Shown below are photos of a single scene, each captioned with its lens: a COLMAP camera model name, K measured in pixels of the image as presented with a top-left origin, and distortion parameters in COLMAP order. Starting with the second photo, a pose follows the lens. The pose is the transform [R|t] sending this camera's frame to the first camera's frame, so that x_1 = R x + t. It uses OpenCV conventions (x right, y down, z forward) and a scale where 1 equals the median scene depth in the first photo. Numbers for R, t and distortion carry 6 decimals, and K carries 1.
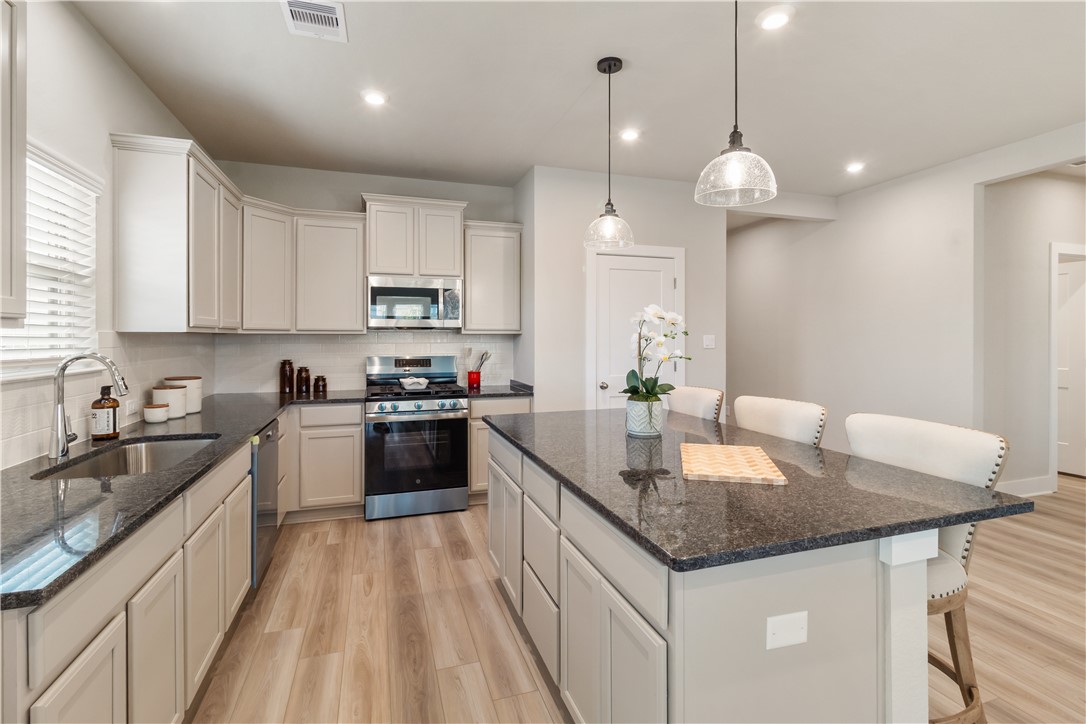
lens RADIAL K [[501.9, 0, 544.7], [0, 501.9, 337.7], [0, 0, 1]] dist [0.001233, -0.001370]
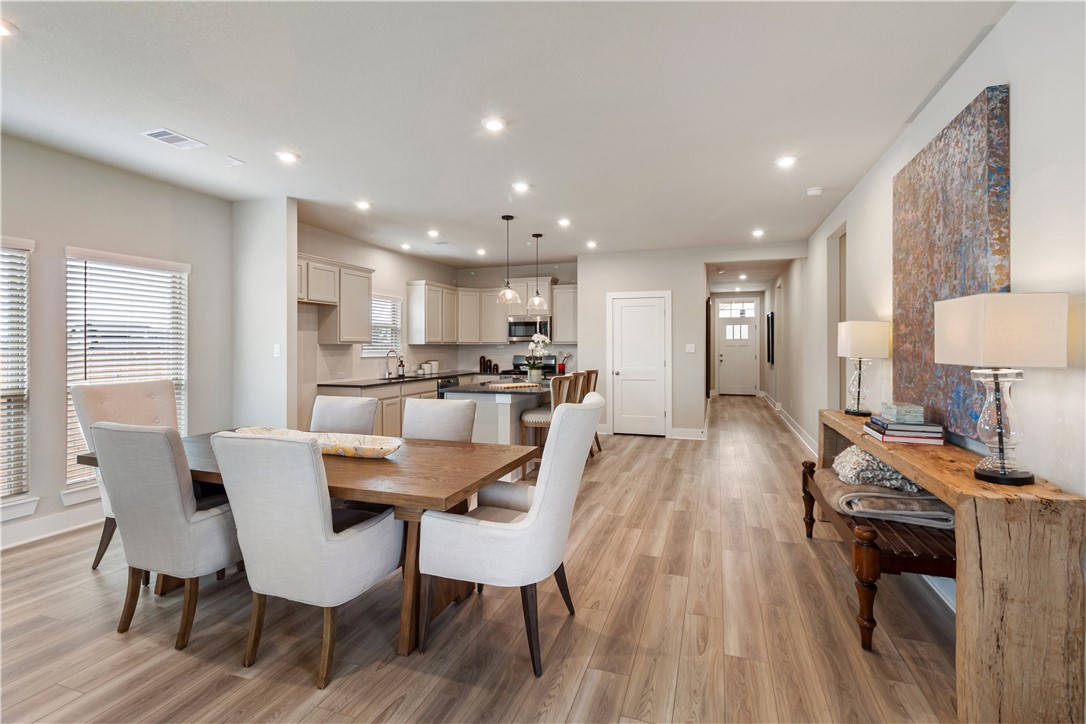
lens RADIAL K [[501.9, 0, 548.1], [0, 501.9, 359.1], [0, 0, 1]] dist [0.001233, -0.001370]
pose [[0.786890, 0.018999, -0.616801, 1.142507], [0.002255, 0.999431, 0.033662, -0.015087], [0.617089, -0.027879, 0.786399, -0.606146]]
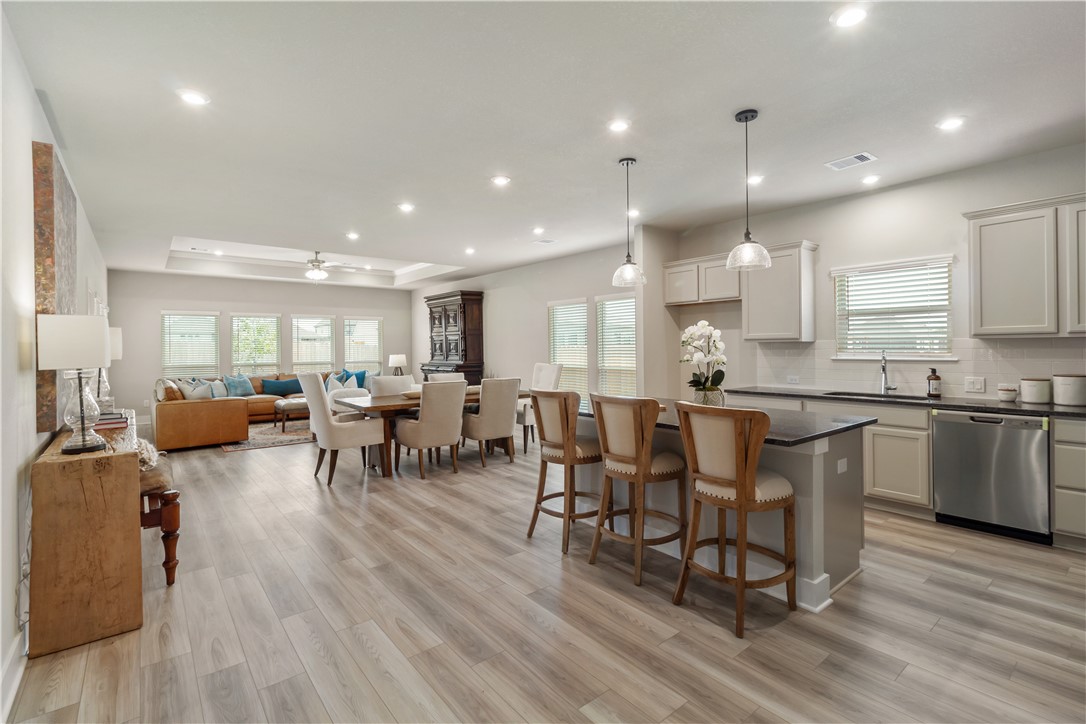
lens RADIAL K [[501.9, 0, 548.0], [0, 501.9, 350.8], [0, 0, 1]] dist [0.001233, -0.001370]
pose [[-0.941515, 0.020605, -0.336342, 0.669262], [0.019891, 0.999787, 0.005570, -0.007513], [0.336385, -0.001445, -0.941724, 1.318374]]
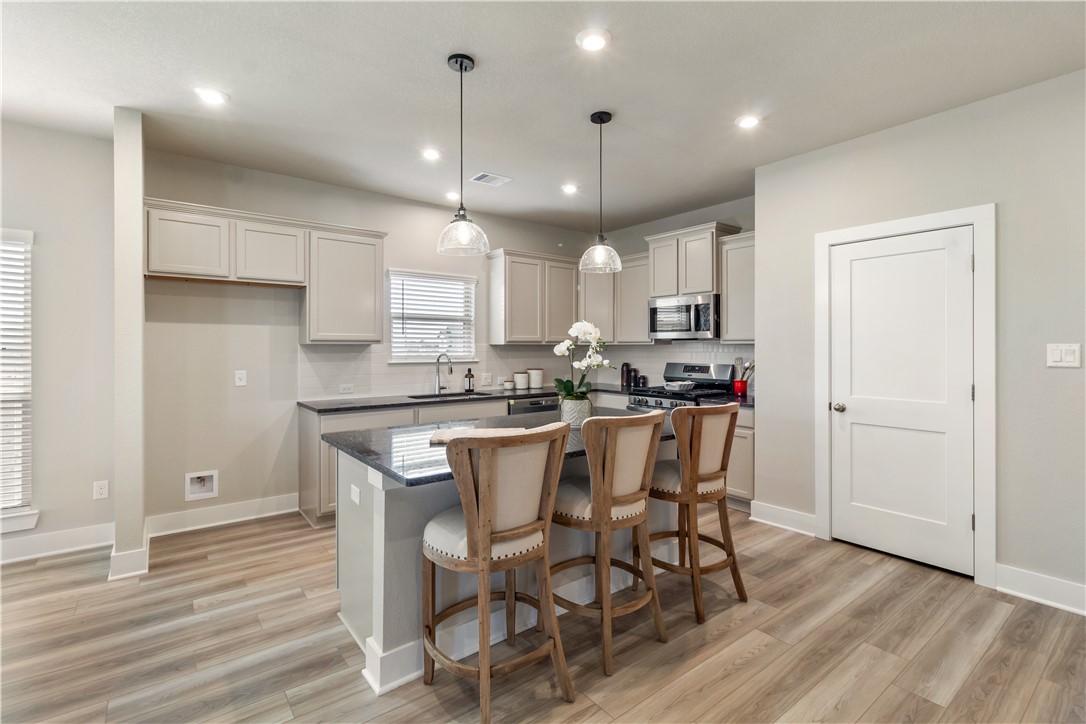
lens RADIAL K [[501.9, 0, 538.1], [0, 501.9, 354.3], [0, 0, 1]] dist [0.001233, -0.001370]
pose [[0.316195, 0.016797, -0.948545, 0.817099], [0.003680, 0.999814, 0.018931, -0.007503], [0.948687, -0.009476, 0.316075, 0.321068]]
